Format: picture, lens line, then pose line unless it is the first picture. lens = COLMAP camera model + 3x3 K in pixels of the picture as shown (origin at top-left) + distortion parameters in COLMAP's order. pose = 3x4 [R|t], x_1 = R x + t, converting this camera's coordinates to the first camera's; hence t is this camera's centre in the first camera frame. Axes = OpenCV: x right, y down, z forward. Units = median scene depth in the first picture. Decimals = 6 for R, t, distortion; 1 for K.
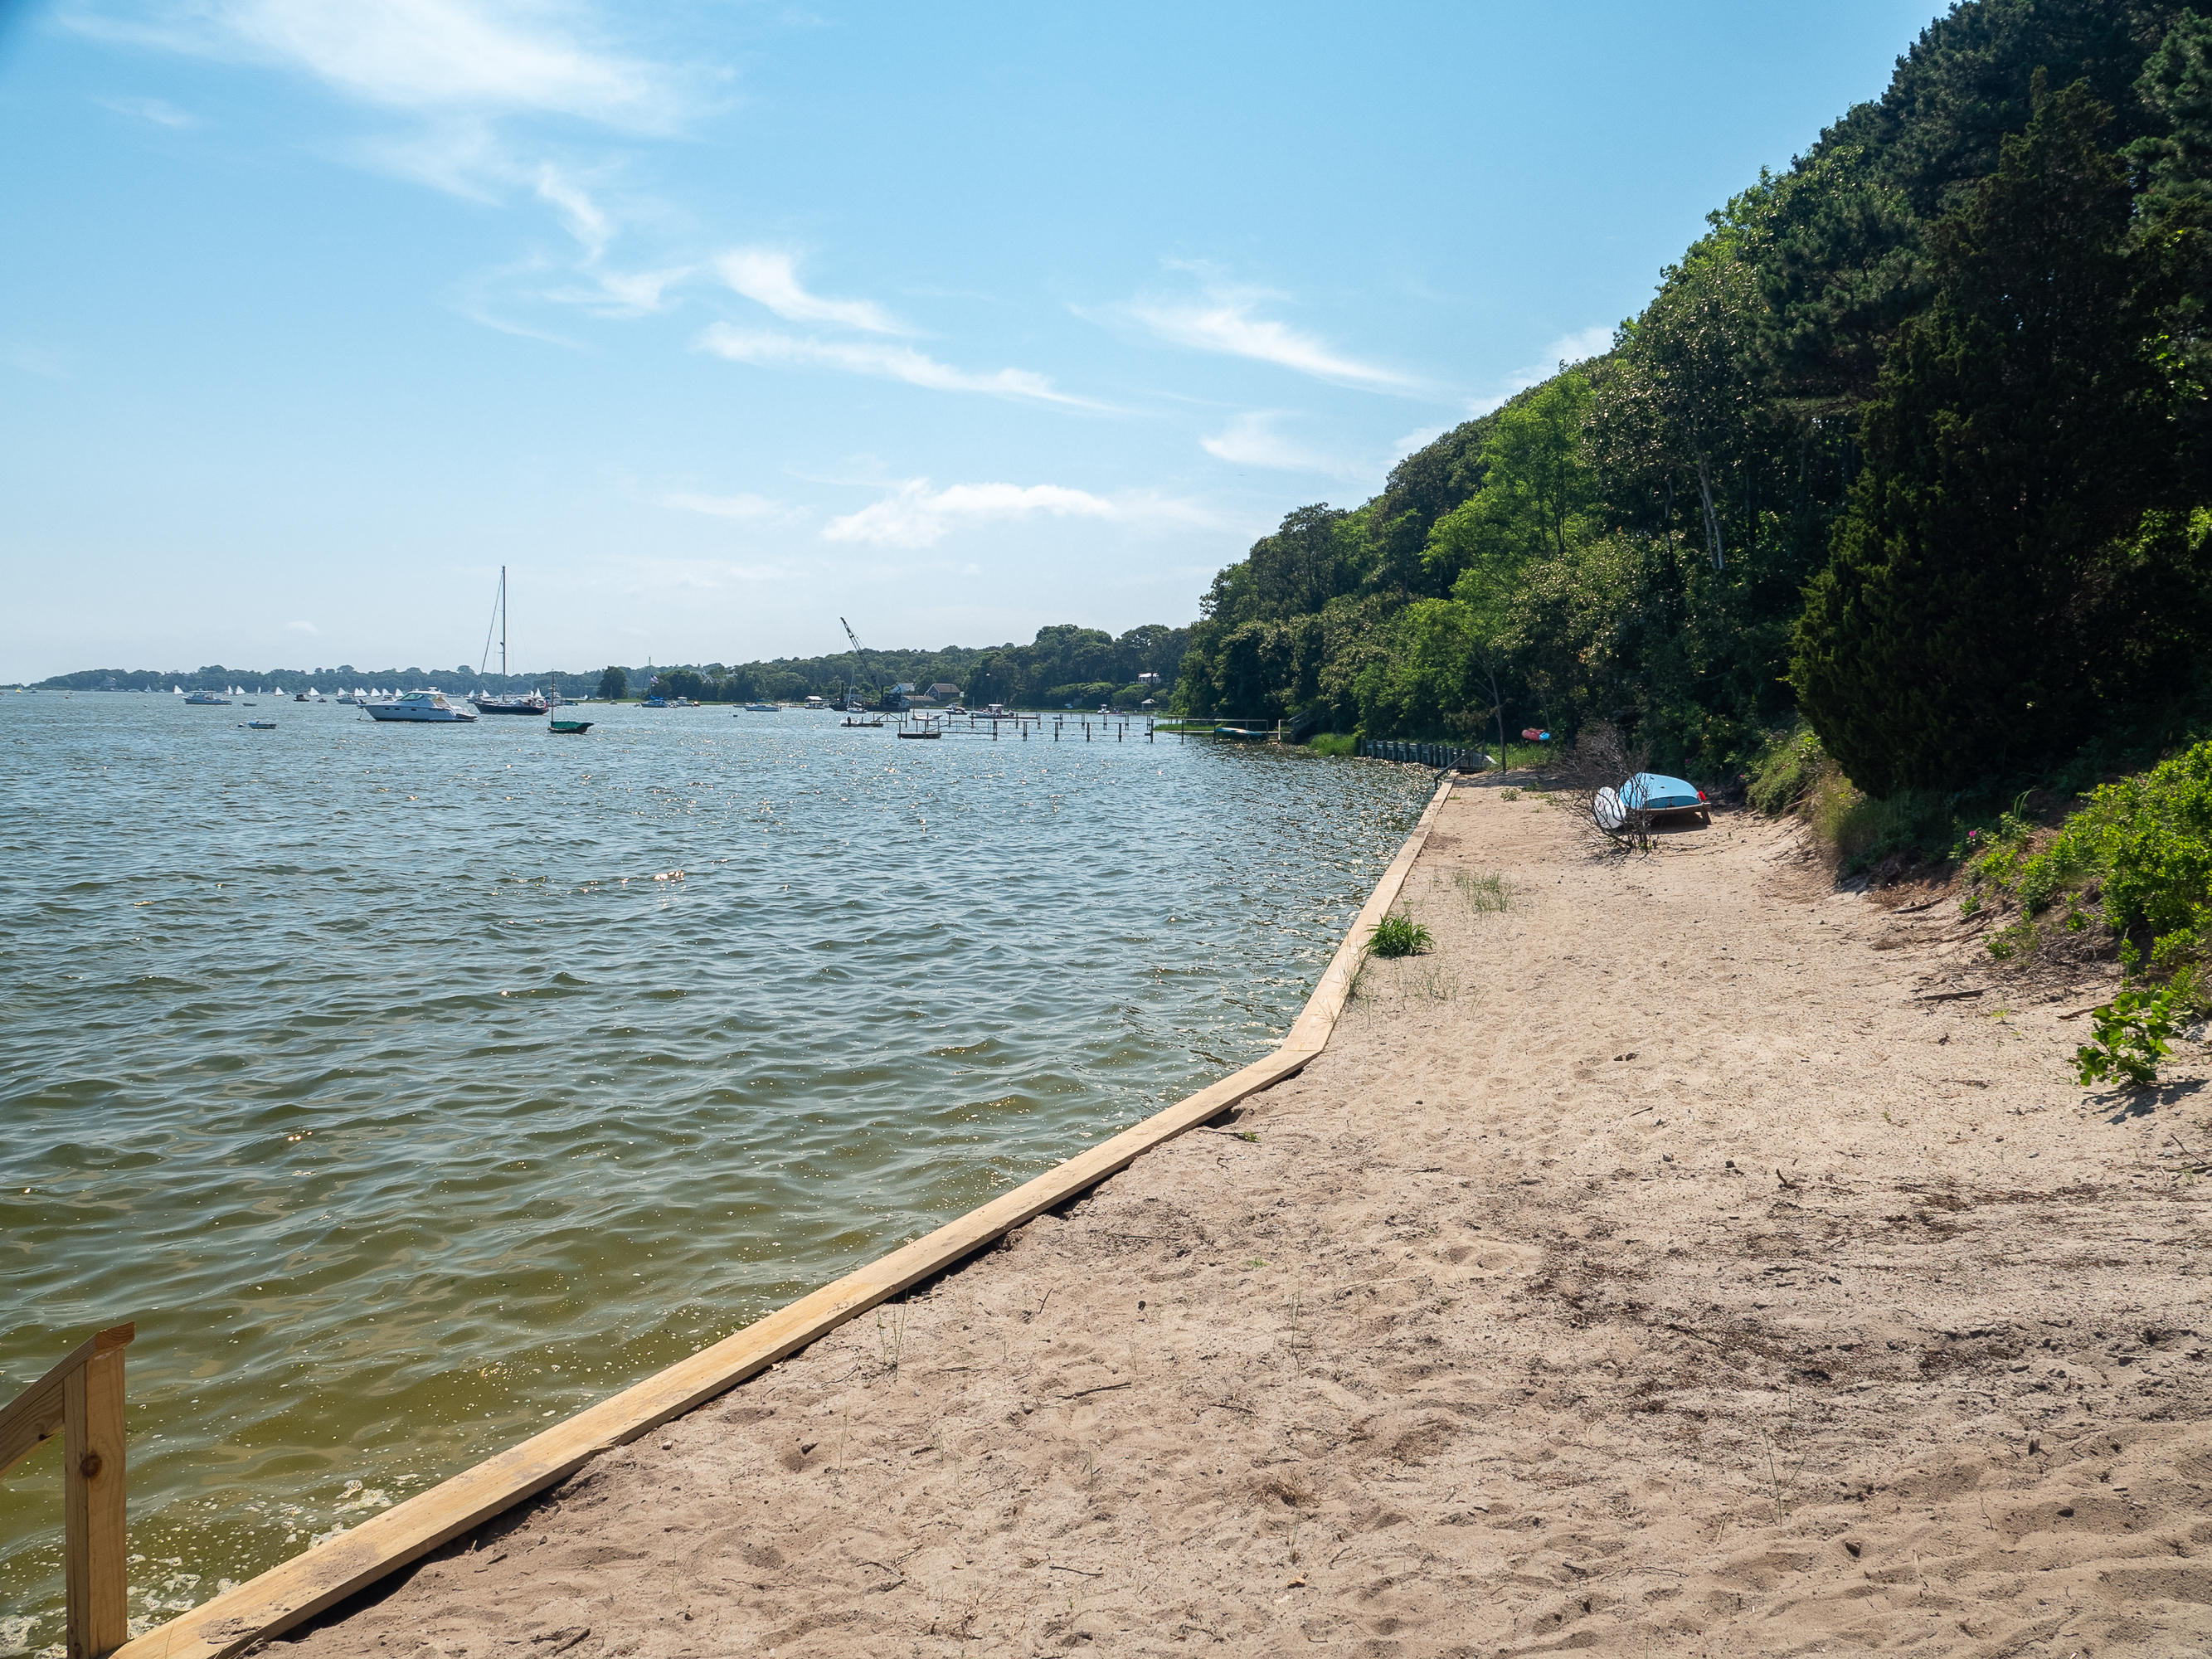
lens RADIAL K [[1643.1, 0, 1110.7], [0, 1643.1, 828.1], [0, 0, 1]] dist [-0.020719, 0.007067]
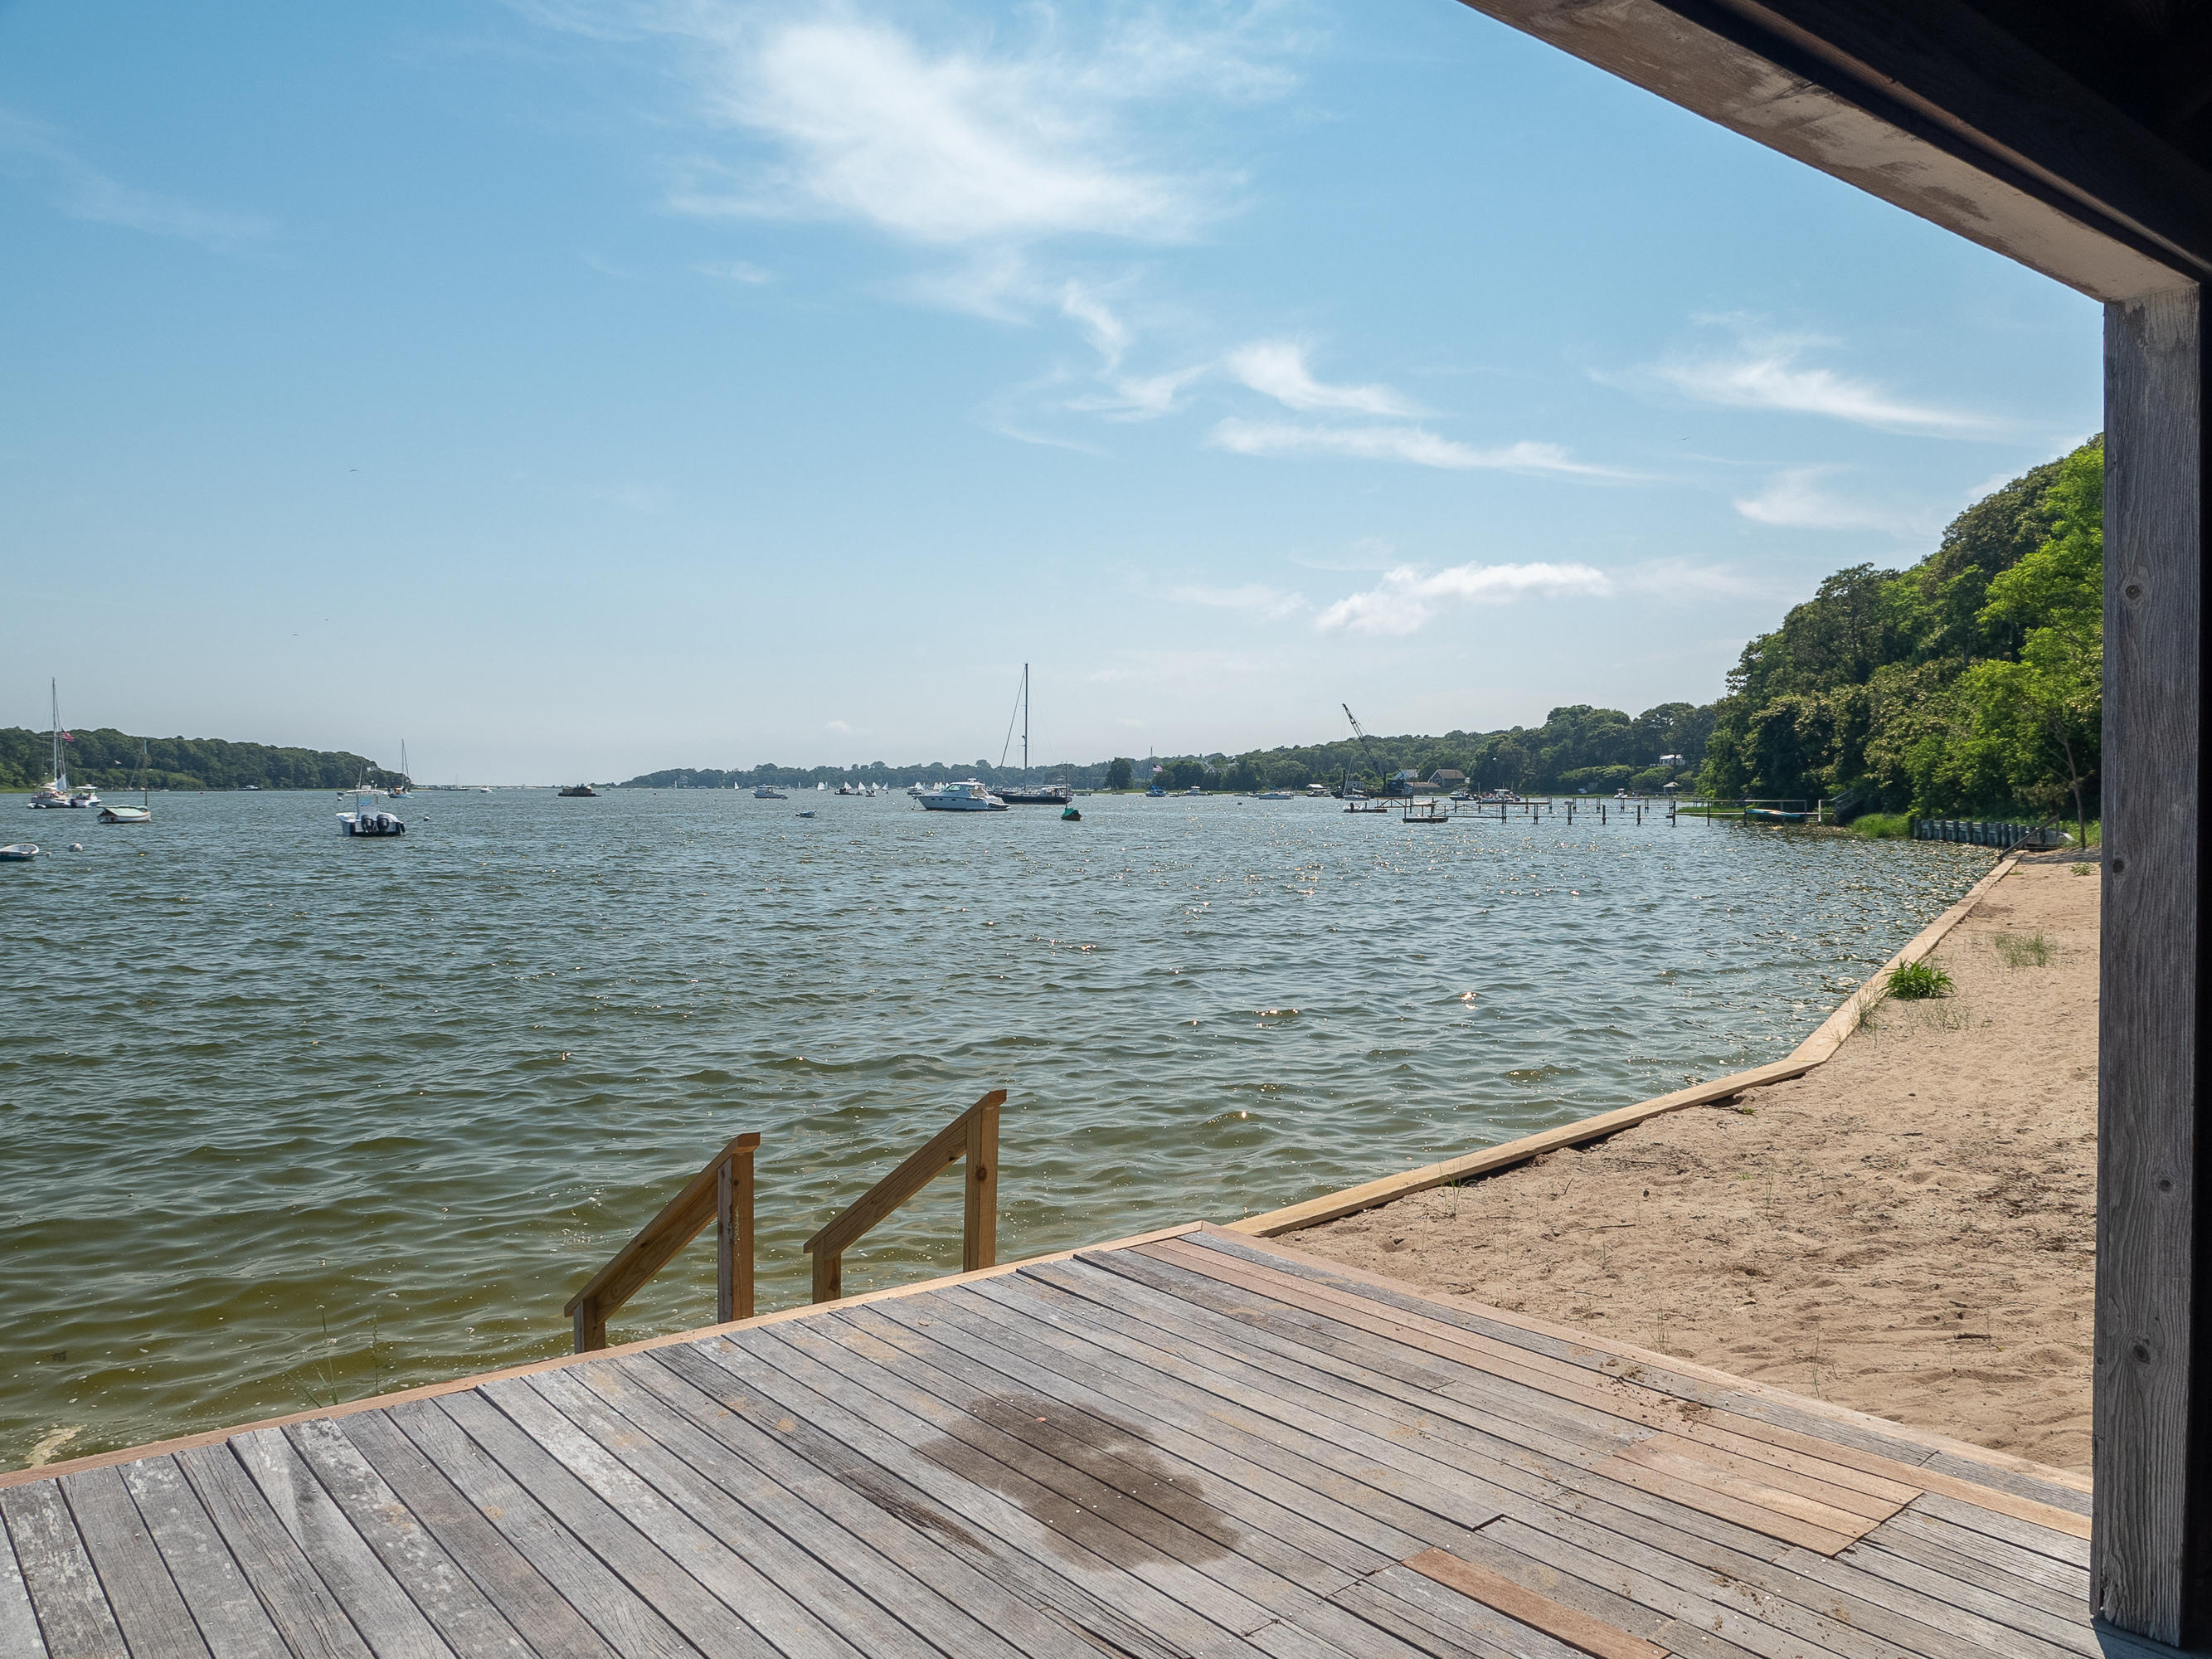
lens RADIAL K [[1643.1, 0, 1110.7], [0, 1643.1, 828.1], [0, 0, 1]] dist [-0.020719, 0.007067]
pose [[0.953509, -0.007119, -0.301280, 0.004908], [-0.008243, 0.998731, -0.049688, 0.046652], [0.301251, 0.049862, 0.952240, -0.234245]]
